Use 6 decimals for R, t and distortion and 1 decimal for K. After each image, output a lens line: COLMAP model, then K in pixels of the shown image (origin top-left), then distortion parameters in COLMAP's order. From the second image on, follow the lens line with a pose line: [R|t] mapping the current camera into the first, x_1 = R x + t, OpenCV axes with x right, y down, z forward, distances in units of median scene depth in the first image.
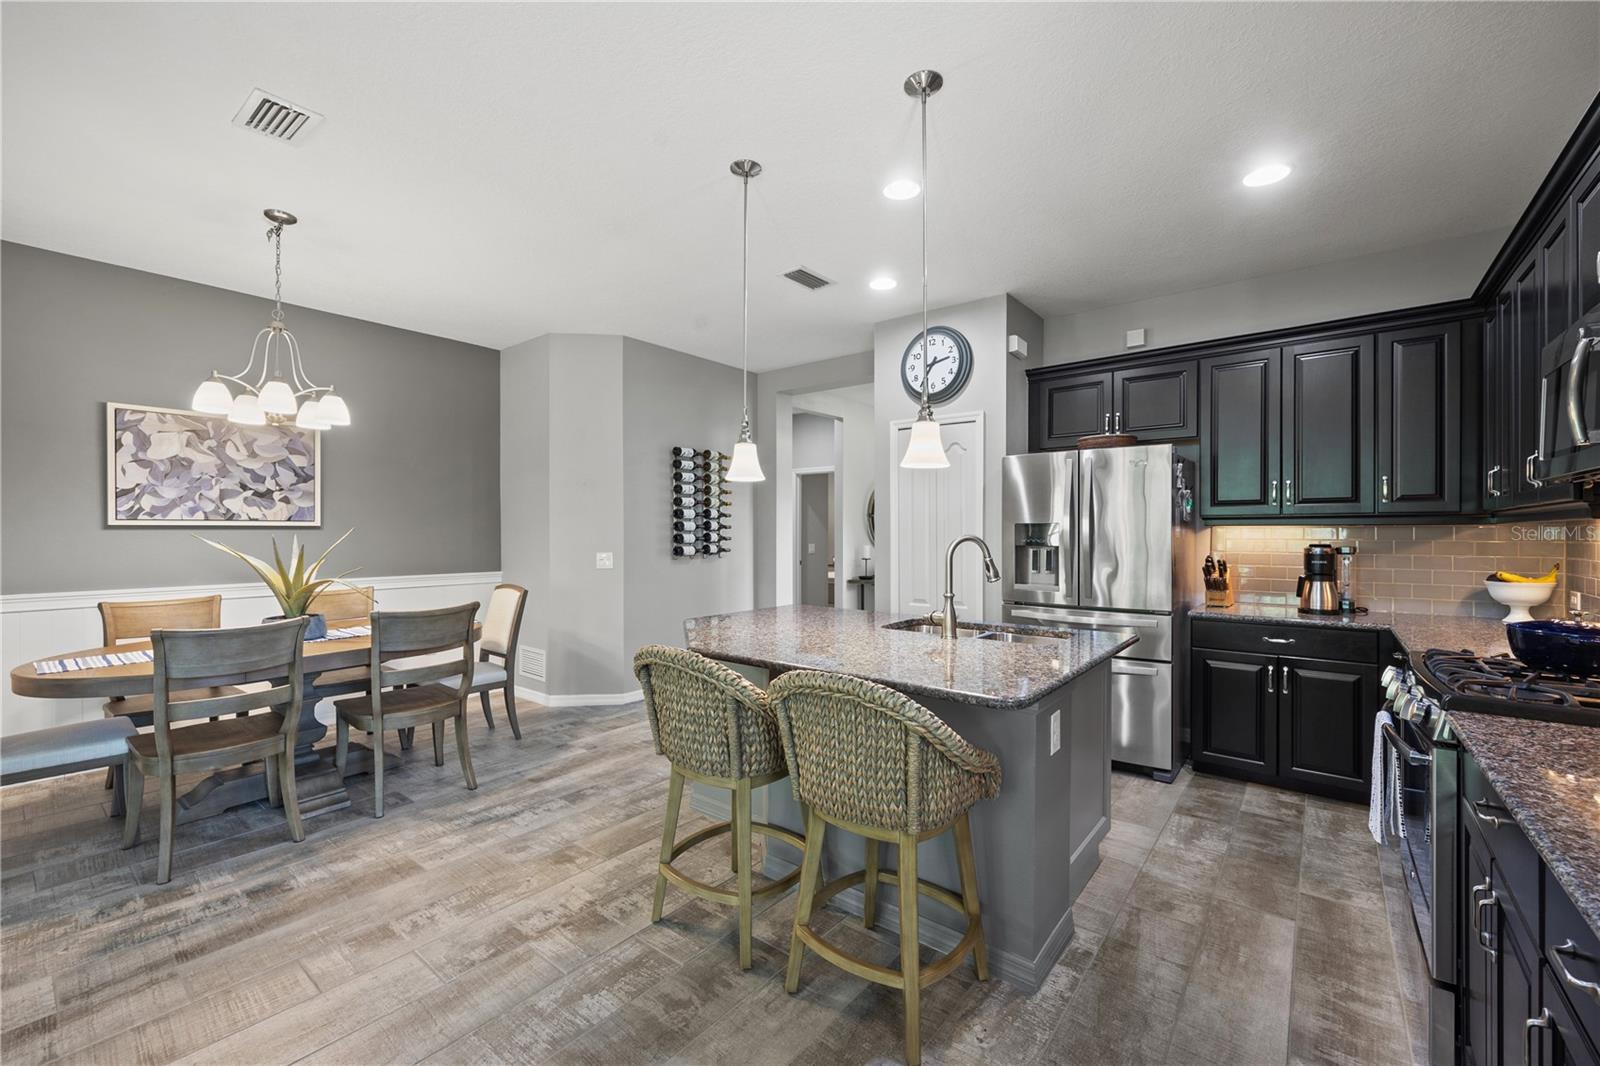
lens RADIAL K [[656.1, 0, 800.0], [0, 656.1, 533.0], [0, 0, 1]] dist [0.000617, 0.000196]
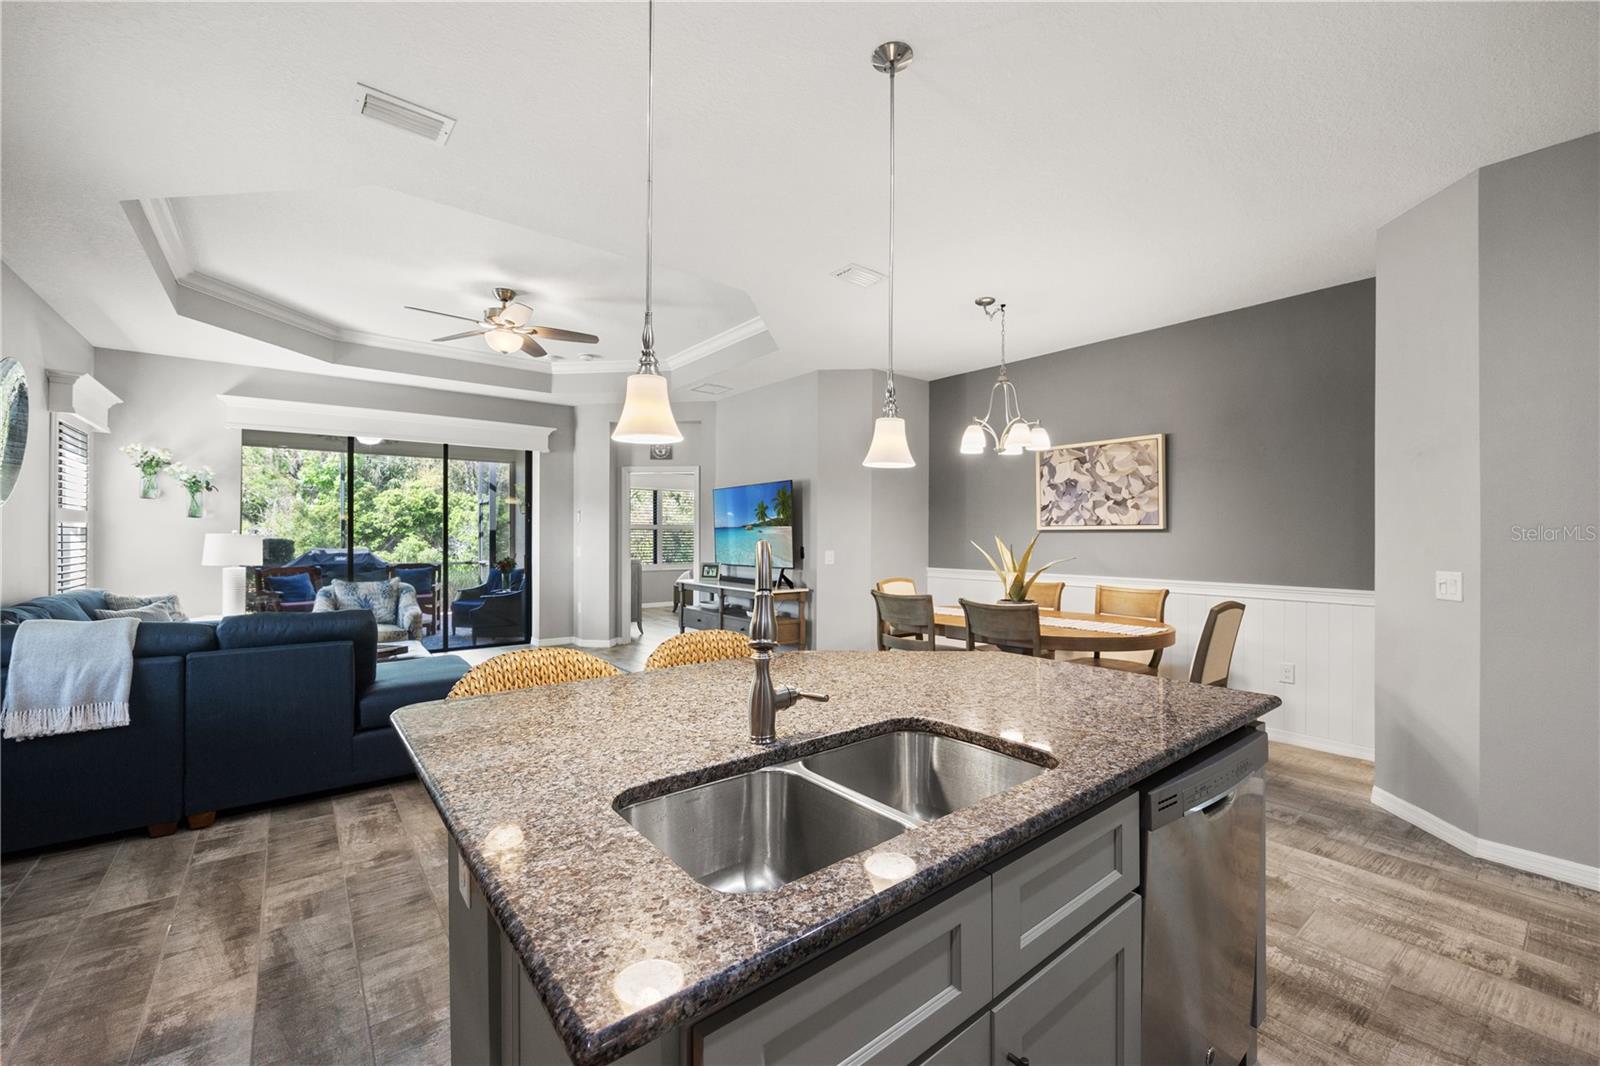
lens RADIAL K [[640.8, 0, 802.6], [0, 640.8, 532.1], [0, 0, 1]] dist [-0.000619, -0.000143]
pose [[-0.220420, -0.003678, -0.975398, 0.450852], [-0.003238, 0.999990, -0.003039, -0.000751], [0.975400, 0.002488, -0.220429, 0.723895]]
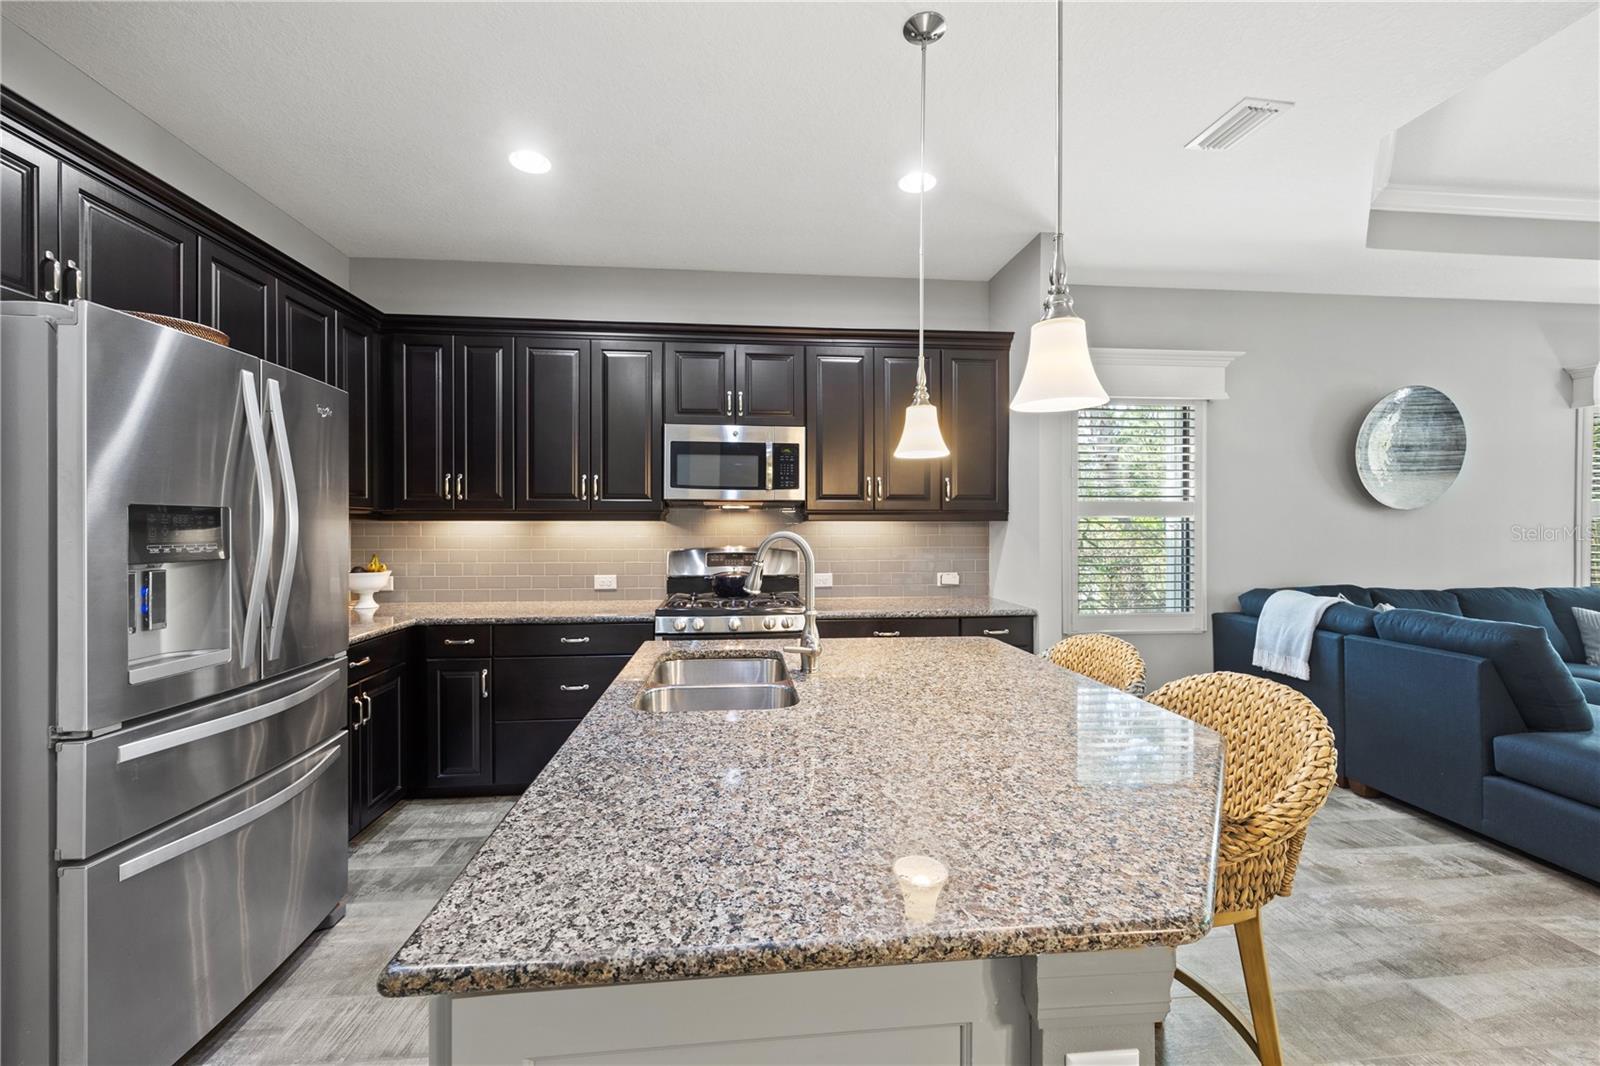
lens RADIAL K [[646.8, 0, 798.6], [0, 646.8, 529.8], [0, 0, 1]] dist [0.001086, 0.000020]
pose [[-0.698631, -0.001986, 0.715479, -0.179281], [0.000902, 0.999993, 0.003656, -0.001154], [-0.715481, 0.003199, -0.698625, 0.961900]]
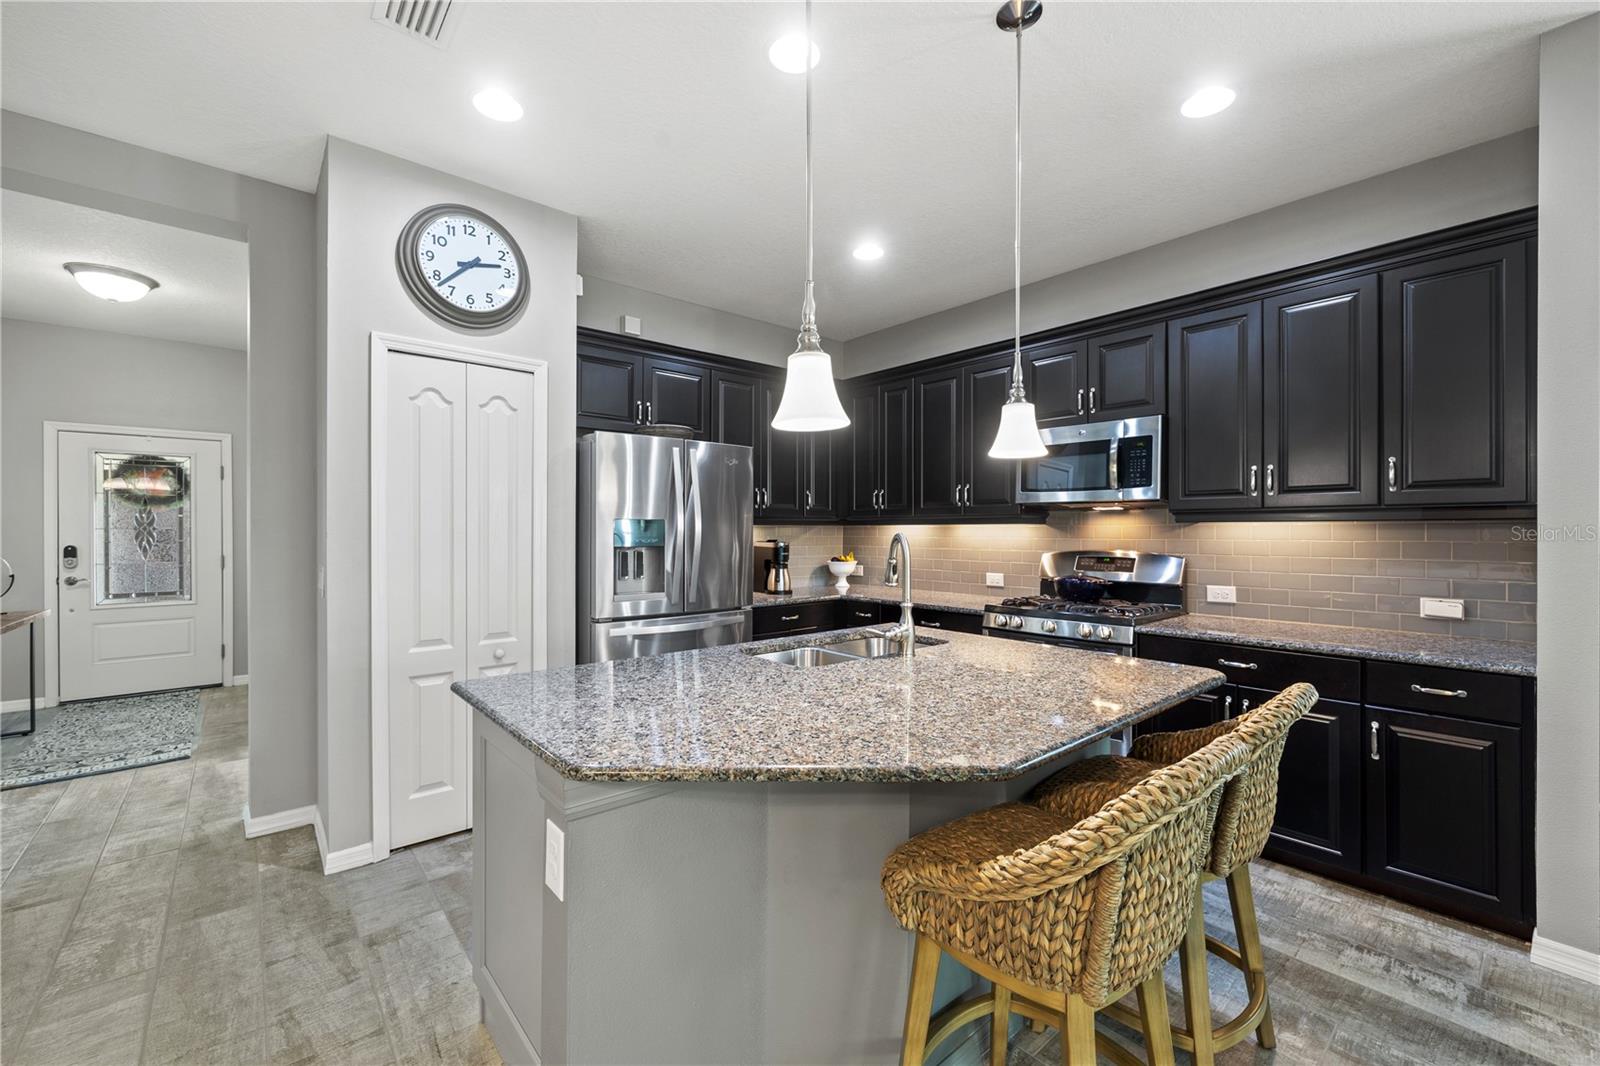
lens RADIAL K [[645.8, 0, 798.2], [0, 645.8, 529.9], [0, 0, 1]] dist [-0.003689, -0.000446]
pose [[0.182850, 0.001344, 0.983140, -0.384591], [-0.000117, 0.999999, -0.001346, -0.000217], [-0.983141, 0.000131, 0.182850, 0.626496]]
